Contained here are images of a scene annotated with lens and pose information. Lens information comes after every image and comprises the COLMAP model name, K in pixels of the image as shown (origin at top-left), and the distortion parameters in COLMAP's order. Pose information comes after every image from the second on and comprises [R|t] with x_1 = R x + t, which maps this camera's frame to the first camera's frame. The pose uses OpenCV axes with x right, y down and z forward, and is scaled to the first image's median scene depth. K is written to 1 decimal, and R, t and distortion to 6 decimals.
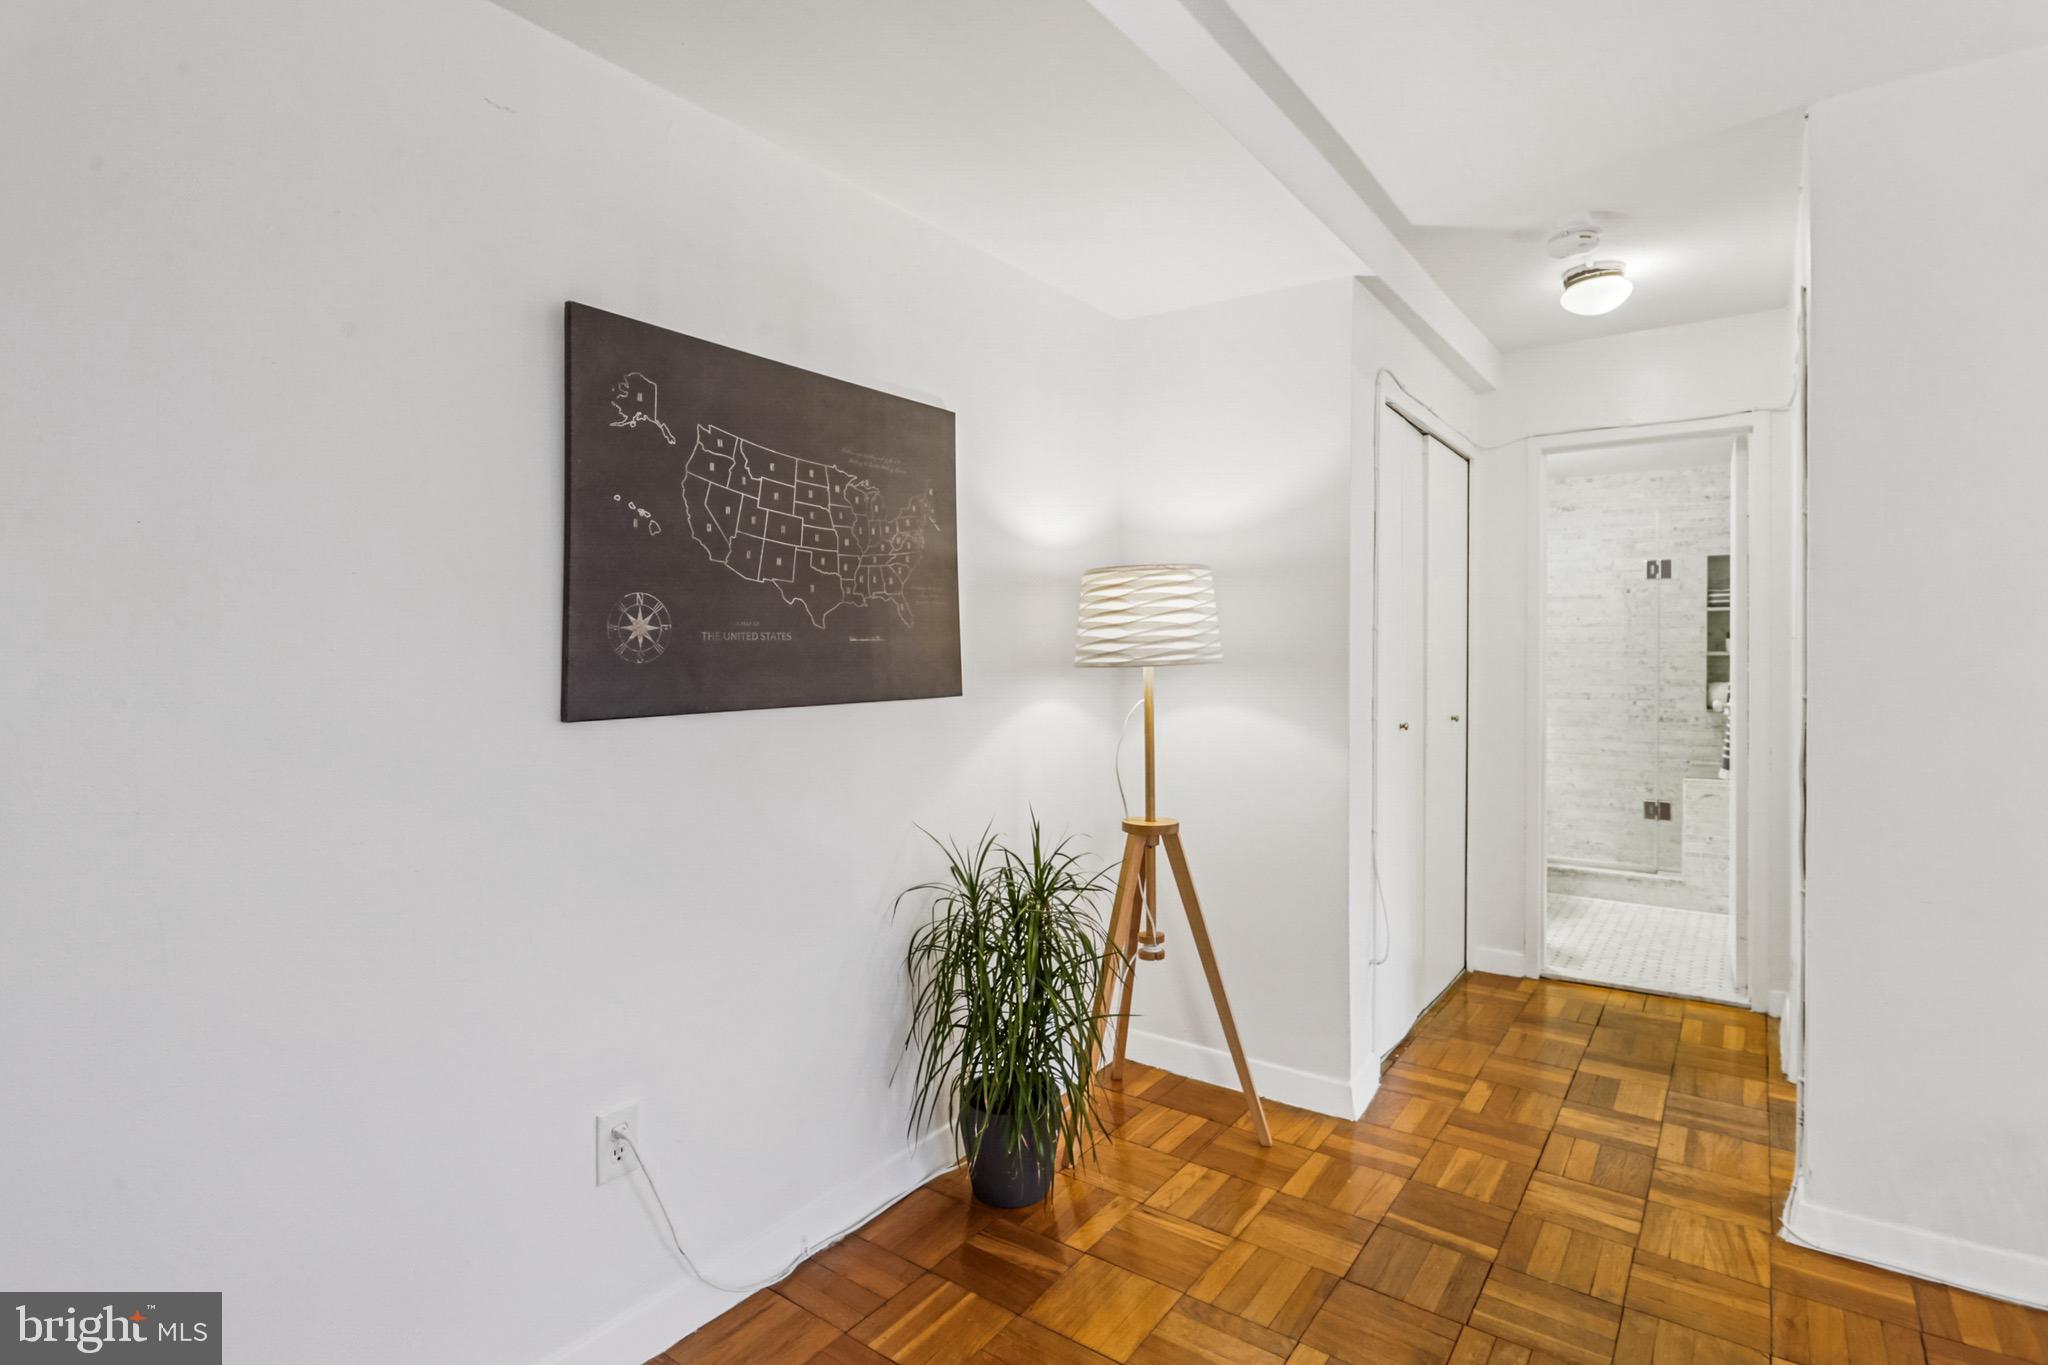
lens RADIAL K [[1004.2, 0, 1022.7], [0, 1004.2, 689.1], [0, 0, 1]] dist [-0.000419, -0.000069]
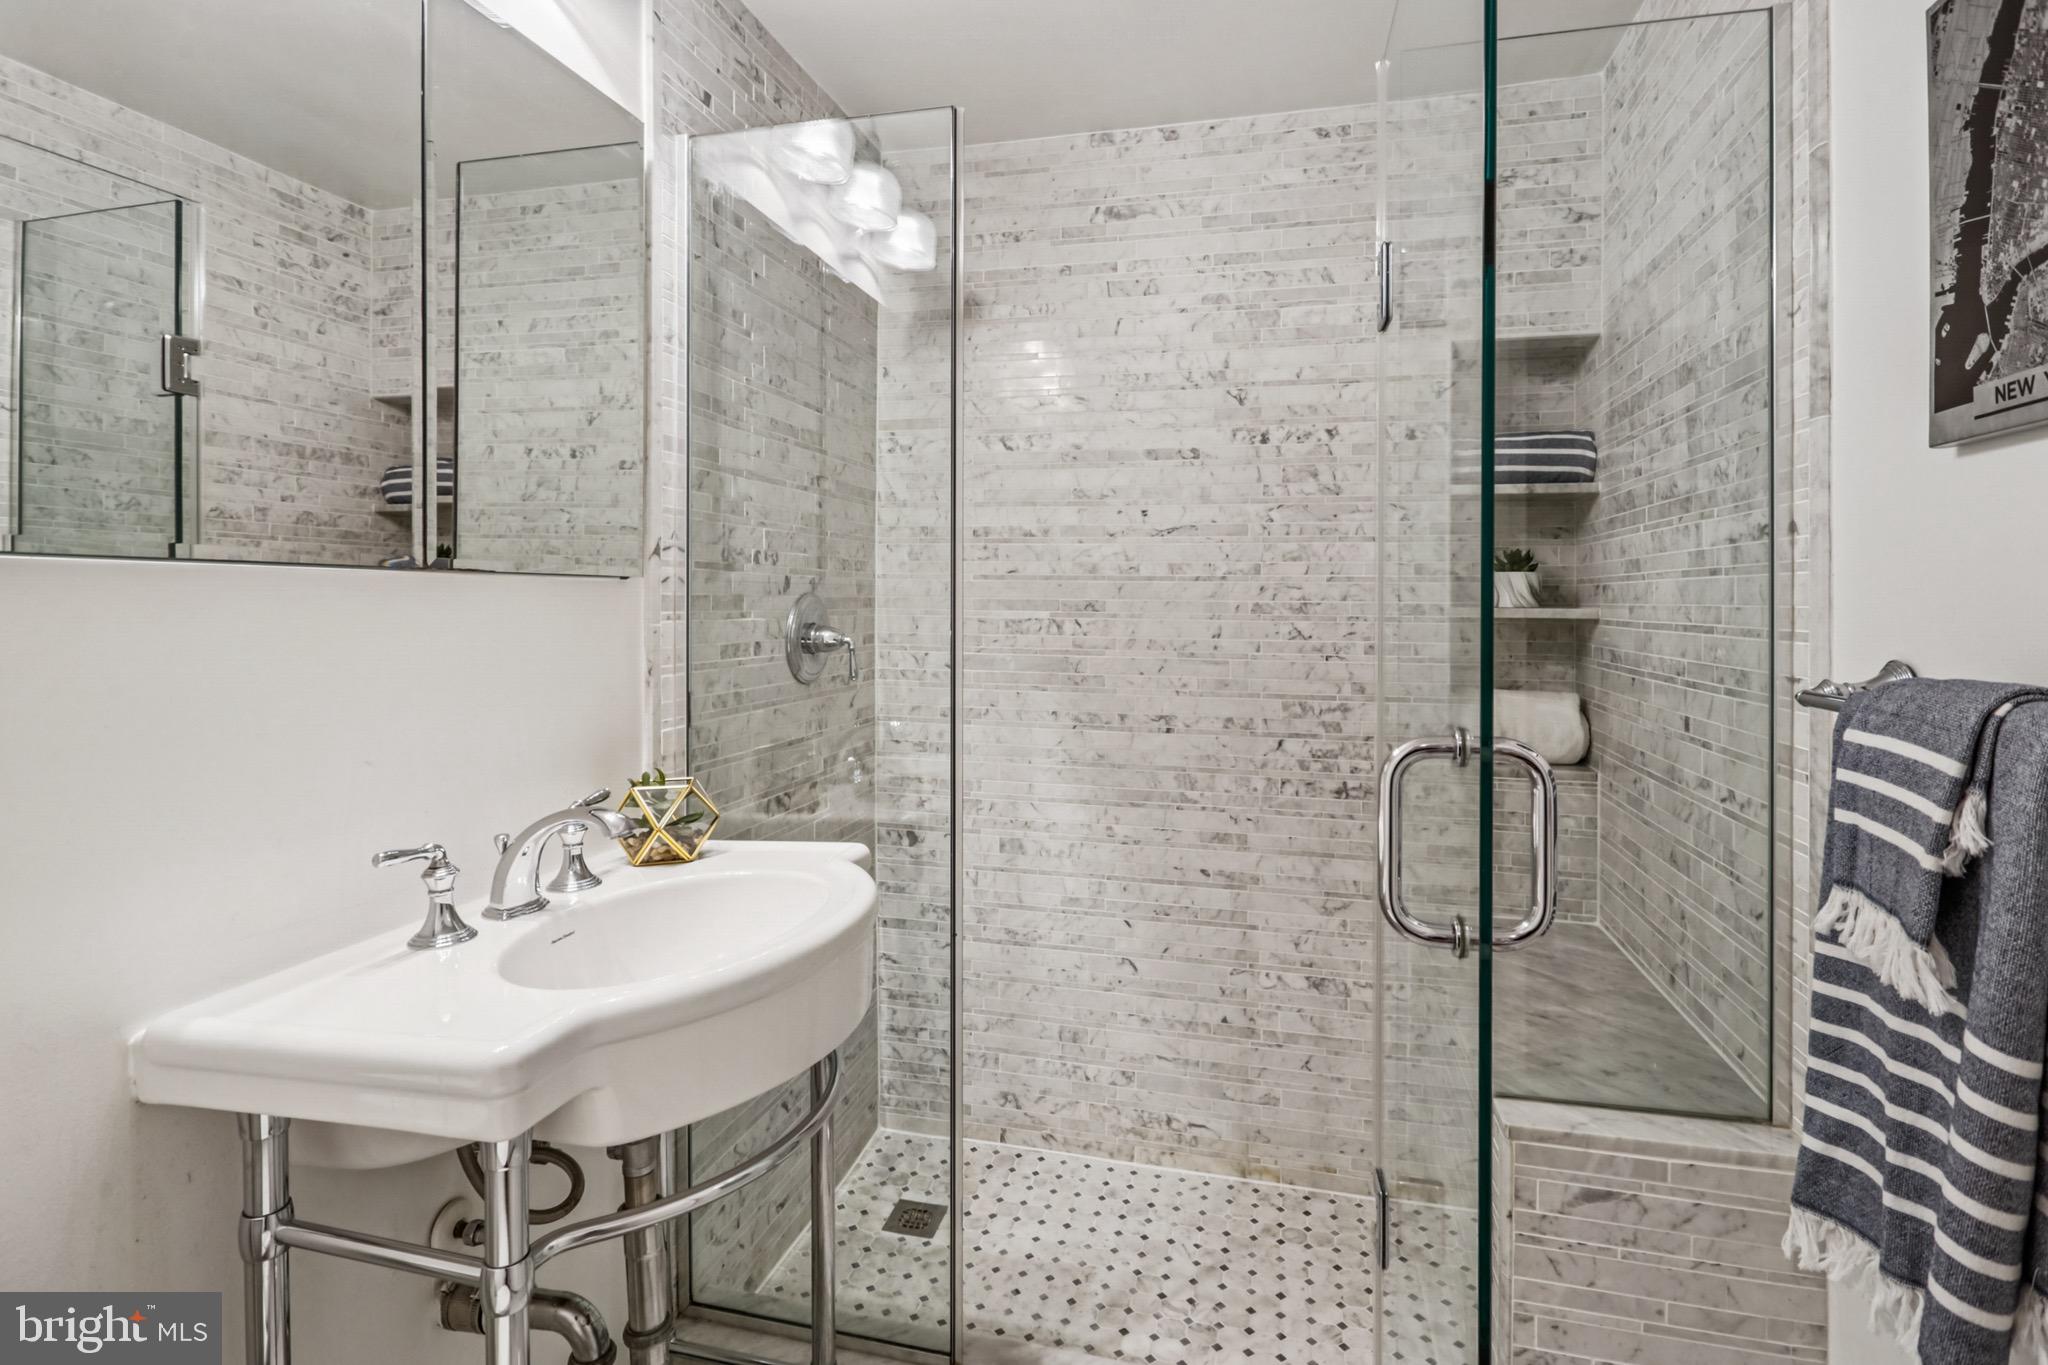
lens RADIAL K [[1004.2, 0, 1024.8], [0, 1004.2, 677.8], [0, 0, 1]] dist [-0.000419, -0.000069]
pose [[0.945366, 0.000802, 0.326009, 0.398012], [-0.000067, 0.999997, -0.002267, -0.009352], [-0.326010, 0.002121, 0.945364, 0.677014]]
